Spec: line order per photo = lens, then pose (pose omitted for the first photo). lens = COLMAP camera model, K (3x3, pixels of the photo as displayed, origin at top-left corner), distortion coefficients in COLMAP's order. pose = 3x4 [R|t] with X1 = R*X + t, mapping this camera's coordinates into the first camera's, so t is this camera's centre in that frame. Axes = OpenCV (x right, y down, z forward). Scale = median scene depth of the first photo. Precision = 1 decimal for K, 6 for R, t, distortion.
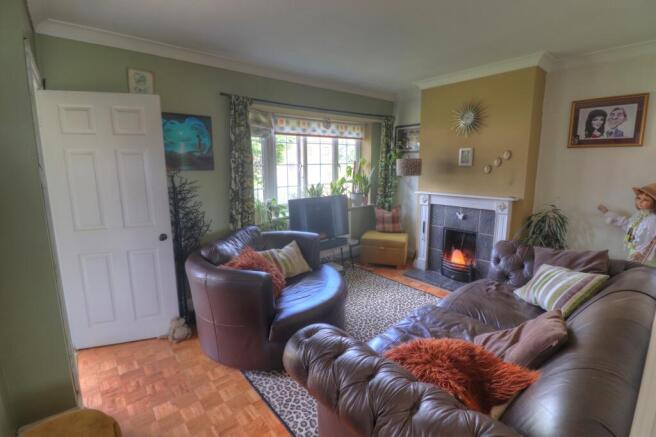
lens RADIAL K [[305.8, 0, 329.8], [0, 305.8, 214.7], [0, 0, 1]] dist [-0.000934, -0.001155]
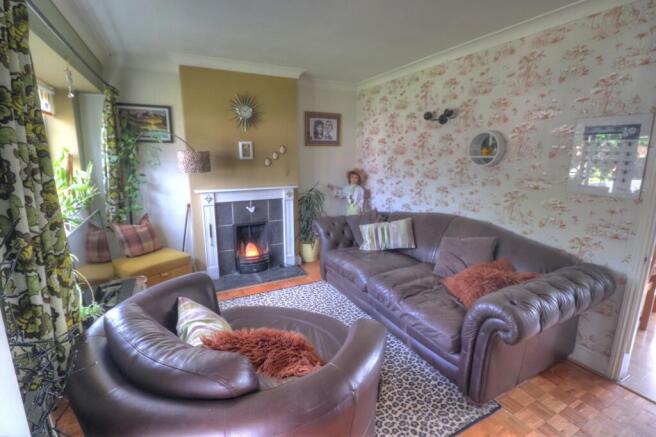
lens RADIAL K [[305.8, 0, 328.5], [0, 305.8, 218.8], [0, 0, 1]] dist [-0.000934, -0.001155]
pose [[0.235667, -0.194602, 0.952151, -0.496629], [0.161689, 0.973943, 0.159036, -0.087786], [-0.958289, 0.116473, 0.260991, 0.514475]]
